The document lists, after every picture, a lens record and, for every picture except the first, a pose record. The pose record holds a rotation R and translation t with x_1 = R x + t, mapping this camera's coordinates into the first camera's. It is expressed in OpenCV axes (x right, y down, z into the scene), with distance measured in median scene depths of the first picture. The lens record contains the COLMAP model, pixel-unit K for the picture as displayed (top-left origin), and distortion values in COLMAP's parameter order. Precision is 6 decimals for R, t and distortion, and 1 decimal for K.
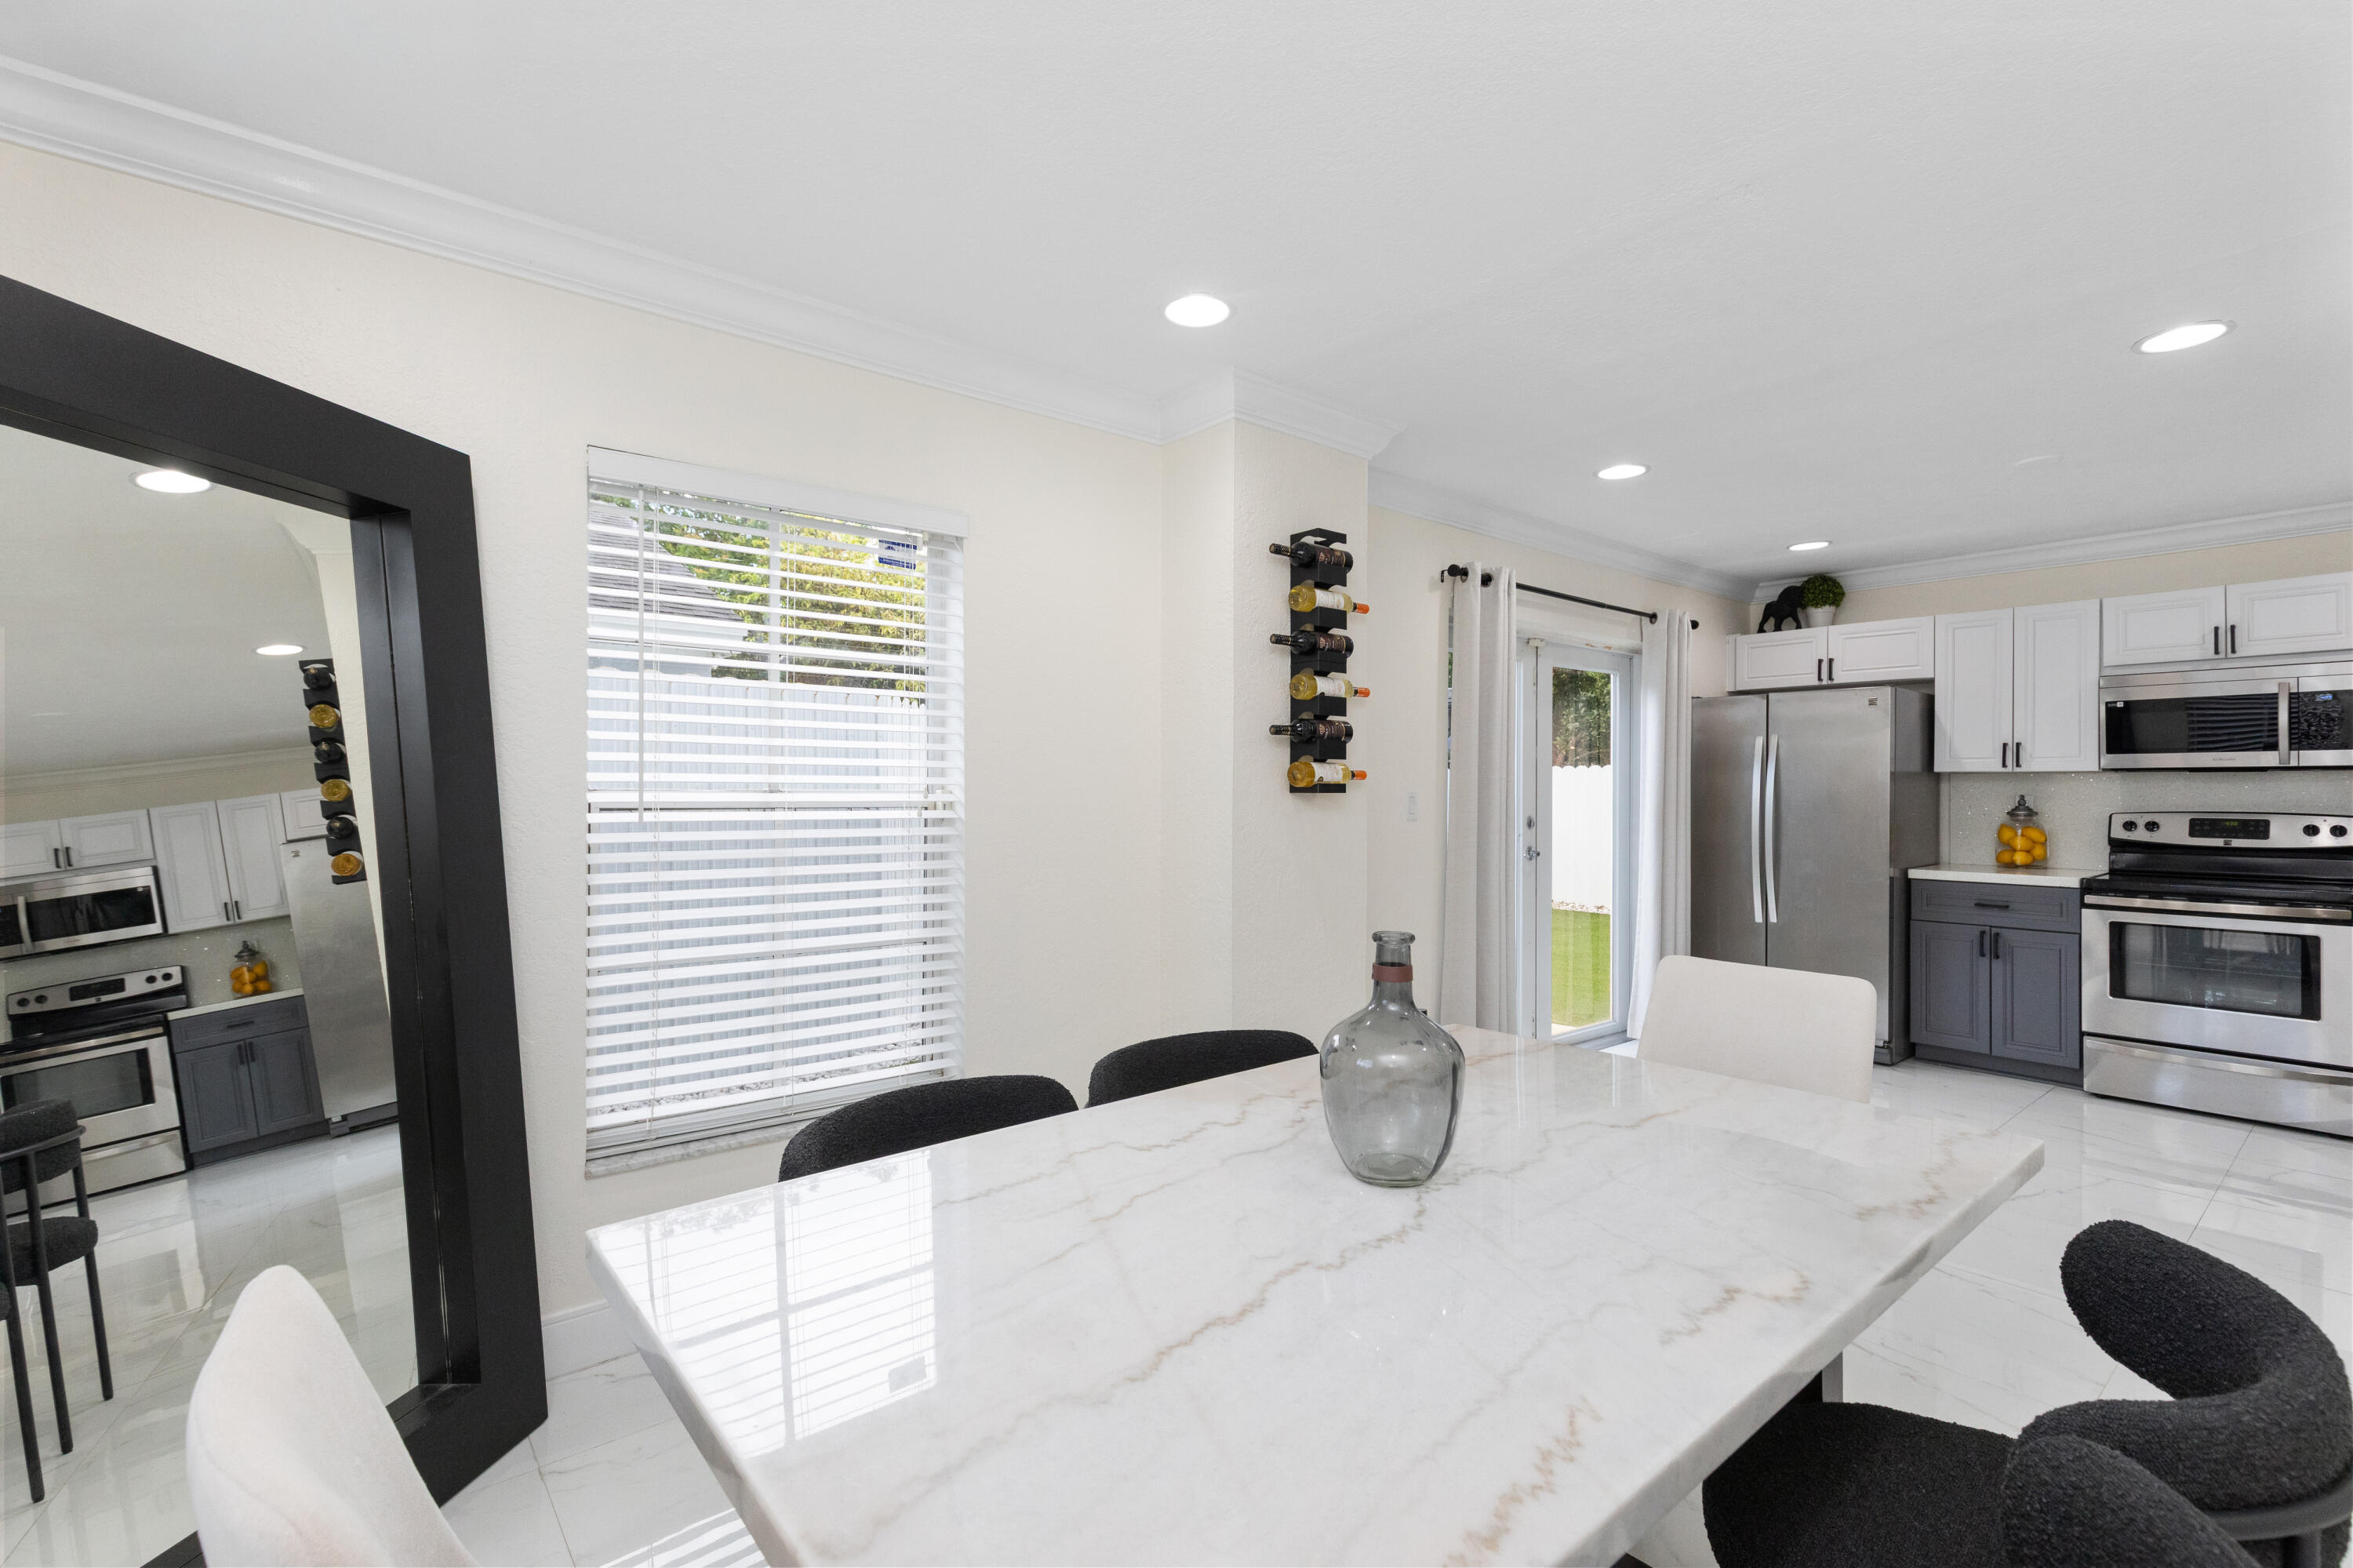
lens RADIAL K [[1083.8, 0, 1179.7], [0, 1083.8, 788.5], [0, 0, 1]] dist [-0.002949, -0.000588]
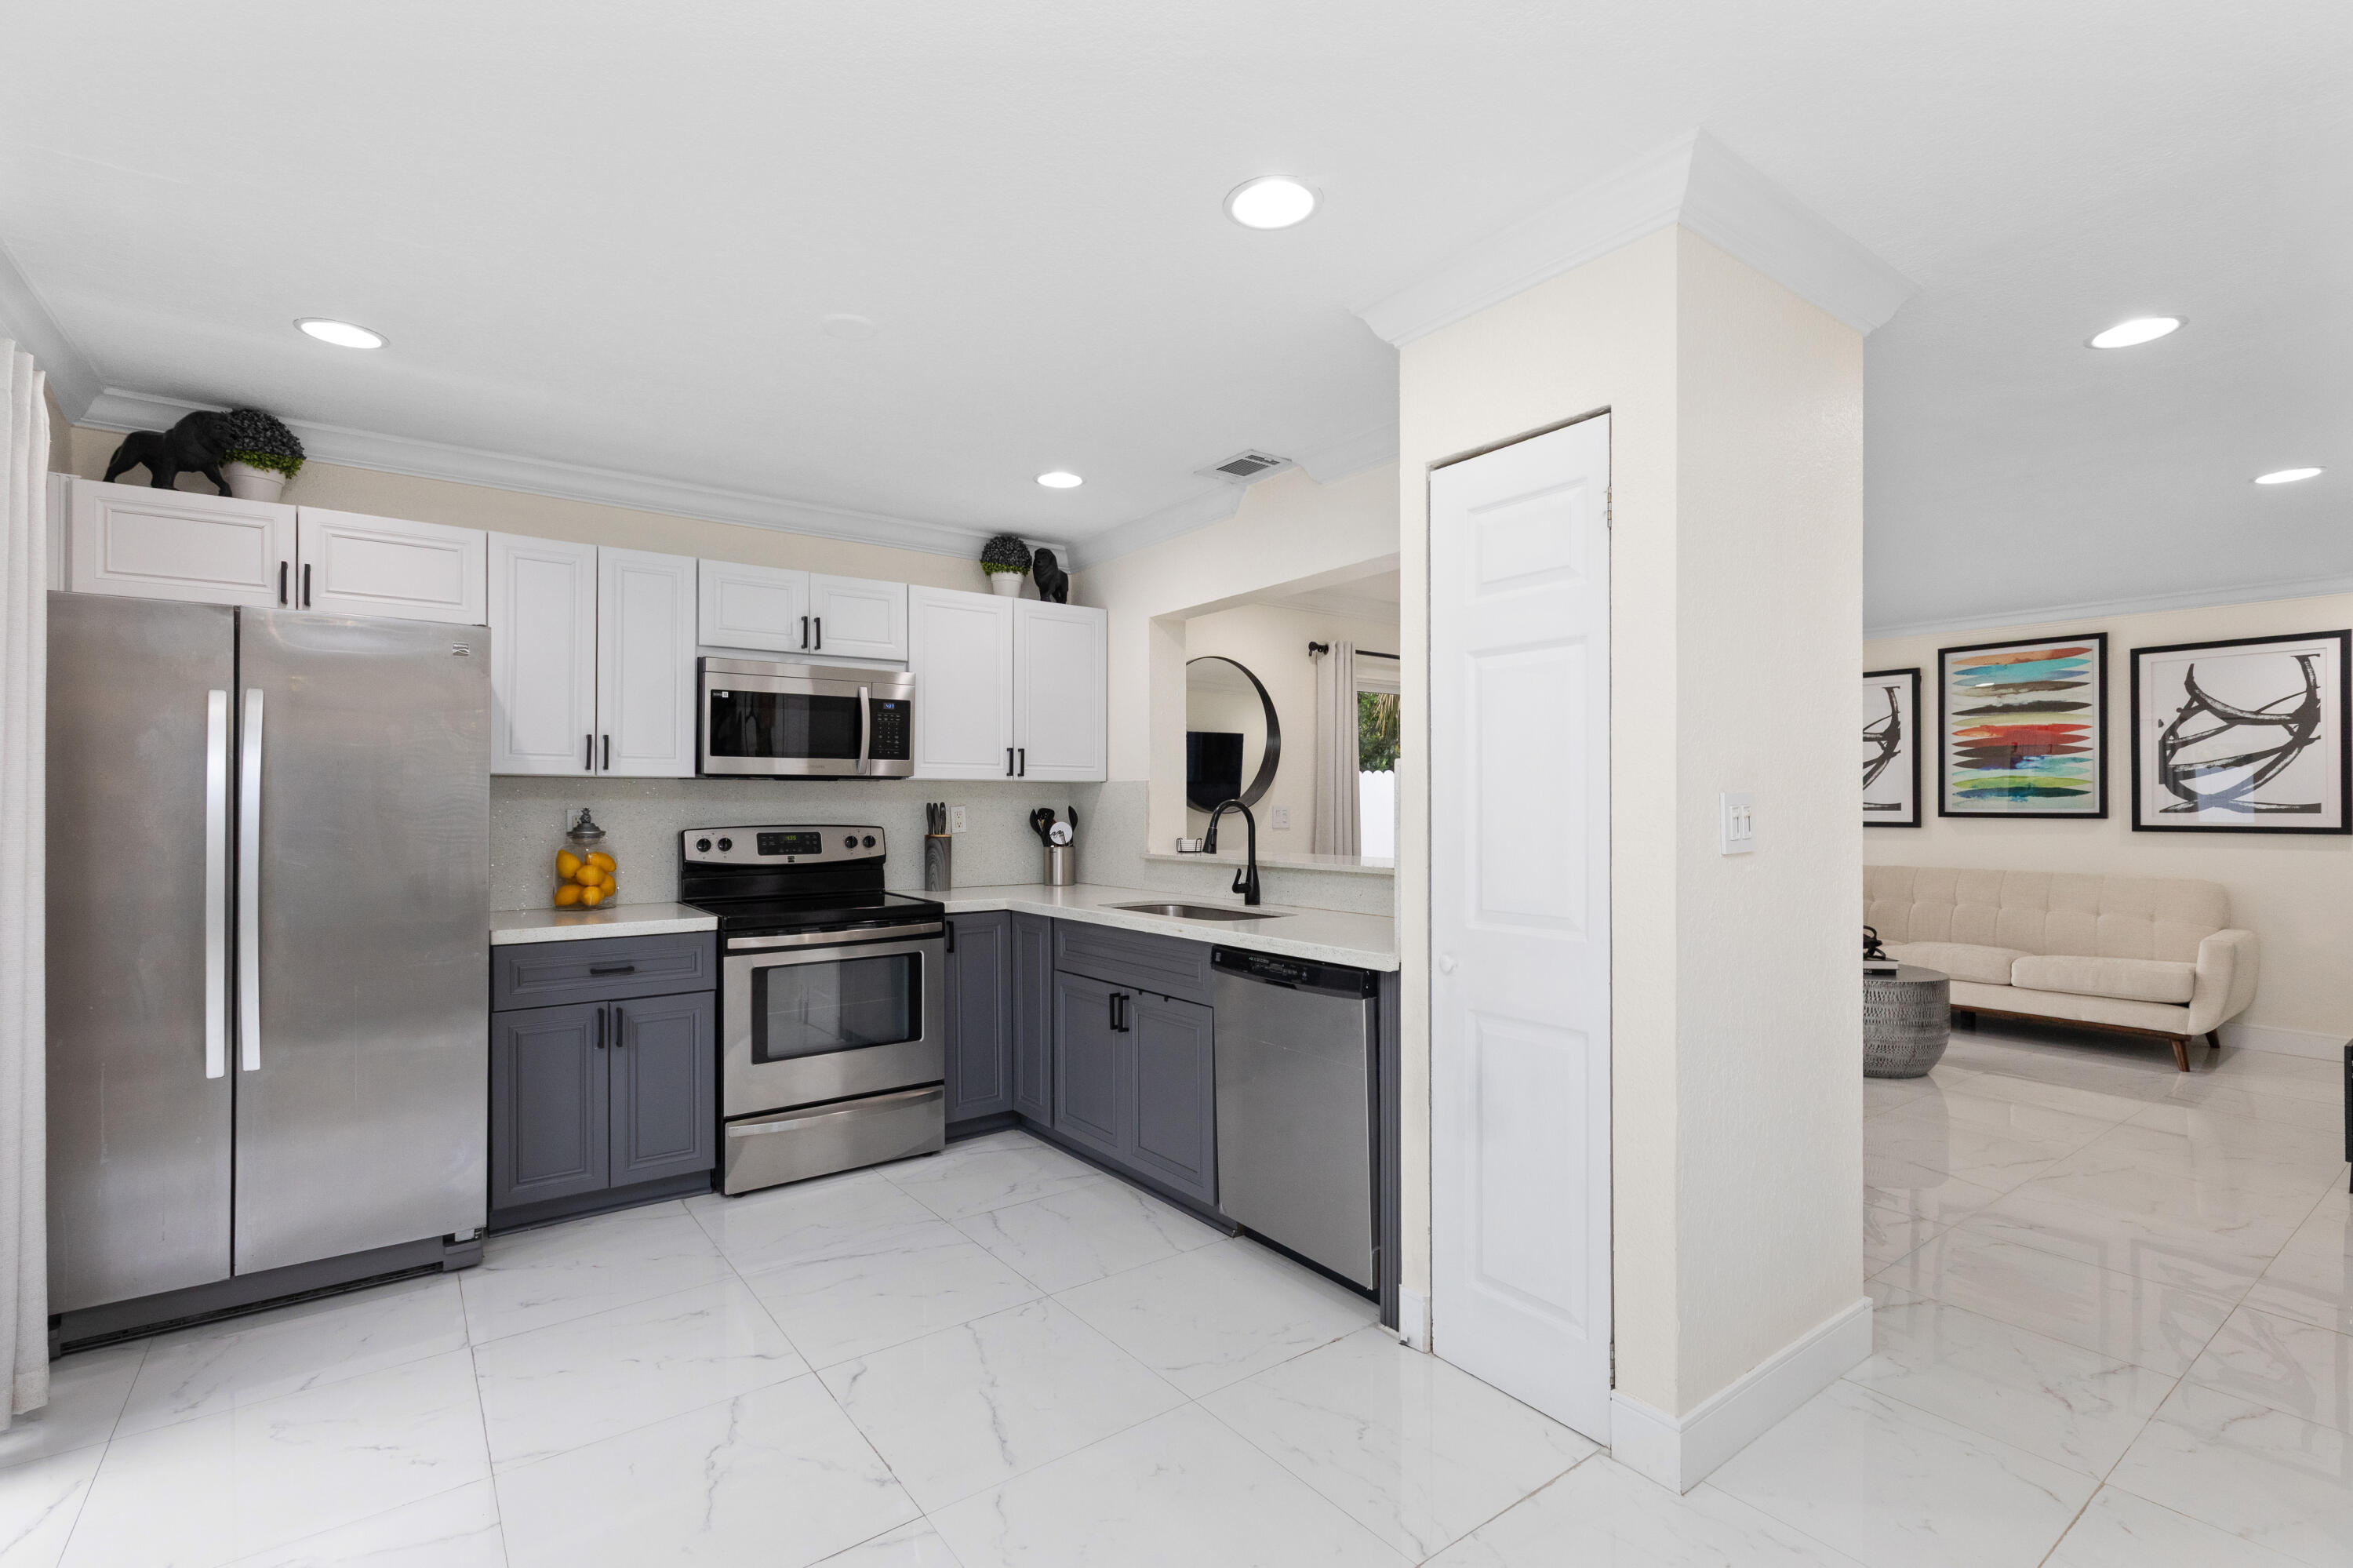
lens RADIAL K [[1083.8, 0, 1178.6], [0, 1083.8, 796.4], [0, 0, 1]] dist [-0.002949, -0.000588]
pose [[0.045128, -0.000670, 0.998981, 0.080084], [-0.001476, 0.999999, 0.000737, -0.003167], [-0.998980, -0.001508, 0.045127, 0.609997]]
